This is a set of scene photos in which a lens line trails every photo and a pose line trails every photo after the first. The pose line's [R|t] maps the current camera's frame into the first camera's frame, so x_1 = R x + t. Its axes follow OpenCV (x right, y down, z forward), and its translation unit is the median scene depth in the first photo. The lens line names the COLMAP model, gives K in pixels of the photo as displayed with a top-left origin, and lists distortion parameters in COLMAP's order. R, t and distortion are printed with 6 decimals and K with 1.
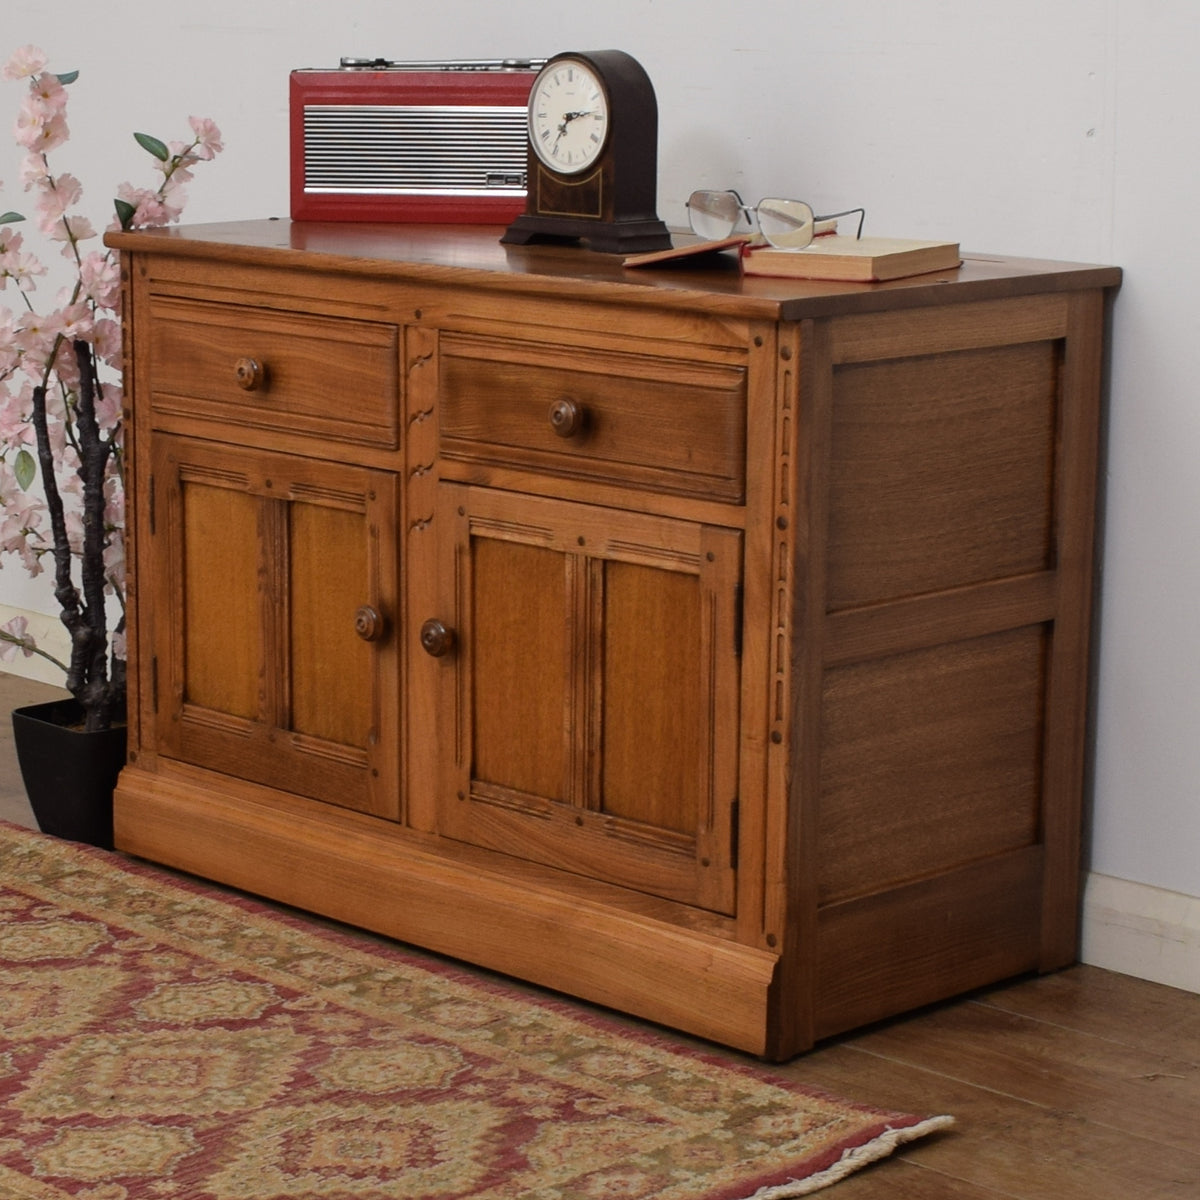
lens RADIAL K [[3348.0, 0, 456.3], [0, 3348.0, 668.7], [0, 0, 1]] dist [-0.107712, 0.000000]
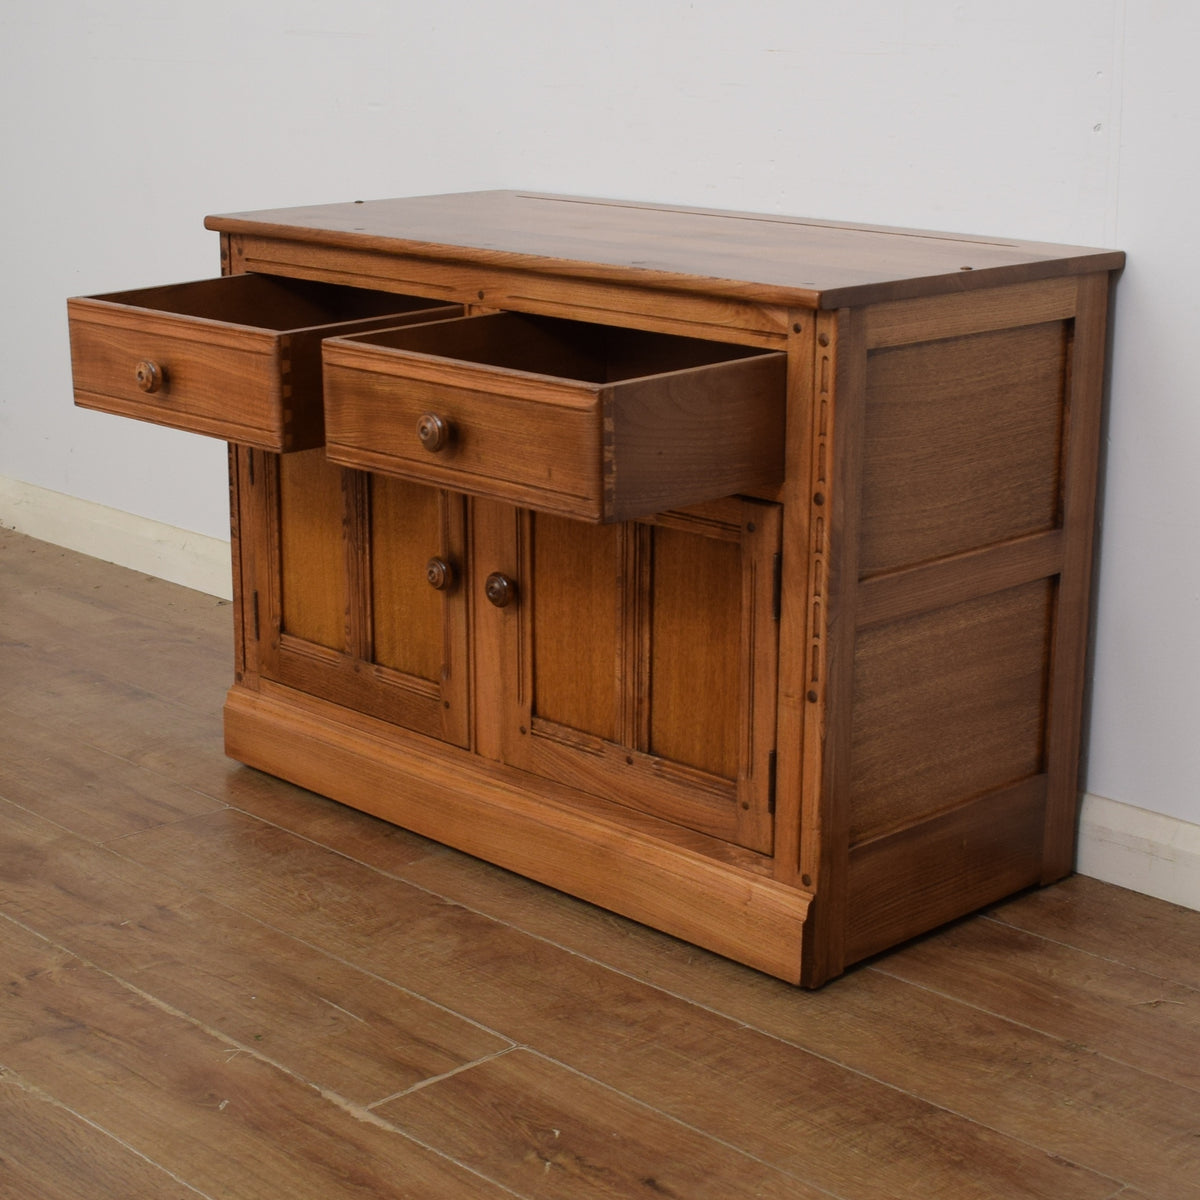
lens RADIAL K [[2331.2, 0, 573.4], [0, 2331.2, 637.5], [0, 0, 1]] dist [-0.100624, 0.000000]
pose [[0.999924, -0.004297, 0.011562, 0.009556], [0.003549, 0.997950, 0.063900, -0.043093], [-0.011813, -0.063854, 0.997889, 0.235950]]
